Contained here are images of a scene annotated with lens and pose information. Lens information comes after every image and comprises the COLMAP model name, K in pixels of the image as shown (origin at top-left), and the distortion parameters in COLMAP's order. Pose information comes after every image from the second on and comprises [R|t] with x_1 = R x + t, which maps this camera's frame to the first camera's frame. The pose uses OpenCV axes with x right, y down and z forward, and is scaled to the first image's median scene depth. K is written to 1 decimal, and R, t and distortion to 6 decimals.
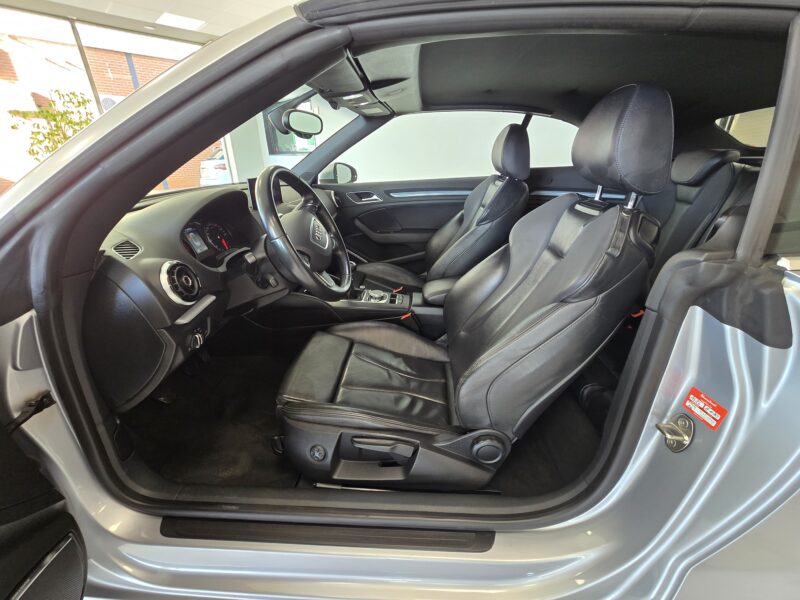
lens RADIAL K [[331.2, 0, 400.3], [0, 331.2, 300.5], [0, 0, 1]] dist [-0.000461, 0.000613]
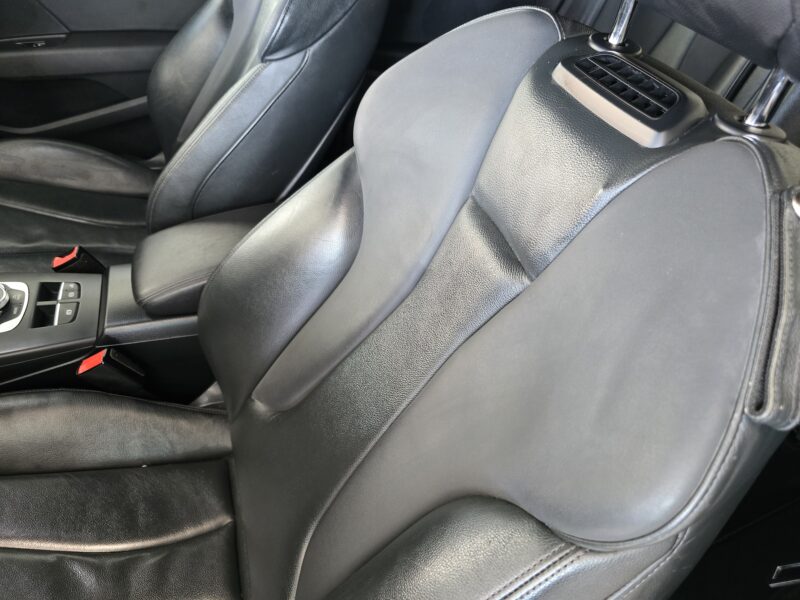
lens RADIAL K [[547.3, 0, 400.0], [0, 547.3, 300.0], [0, 0, 1]] dist [0.053324, -0.056694]
pose [[0.926999, -0.182303, 0.327779, 0.117773], [0.066137, 0.939685, 0.335587, -0.158883], [-0.369187, -0.289411, 0.883143, 0.328368]]
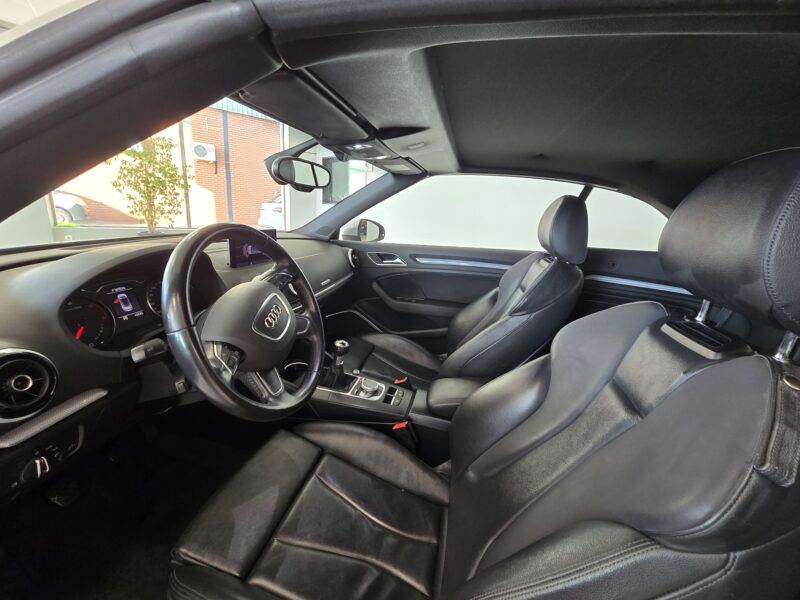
lens RADIAL K [[331.2, 0, 400.3], [0, 331.2, 300.5], [0, 0, 1]] dist [-0.000461, 0.000613]
pose [[0.984639, 0.121225, -0.125663, 0.066101], [-0.138784, 0.980095, -0.141961, -0.104098], [0.105953, 0.157221, 0.981863, 0.191722]]
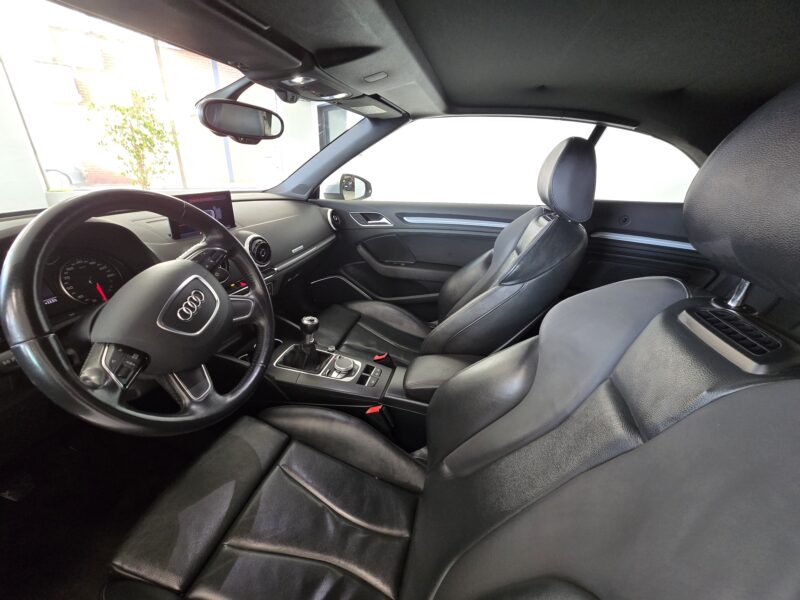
lens RADIAL K [[326.8, 0, 400.0], [0, 326.8, 300.0], [0, 0, 1]] dist [-0.000917, 0.000067]
pose [[0.983477, 0.116982, -0.138157, 0.116237], [-0.118973, 0.992878, -0.006214, -0.151427], [0.136446, 0.022548, 0.990391, 0.286647]]
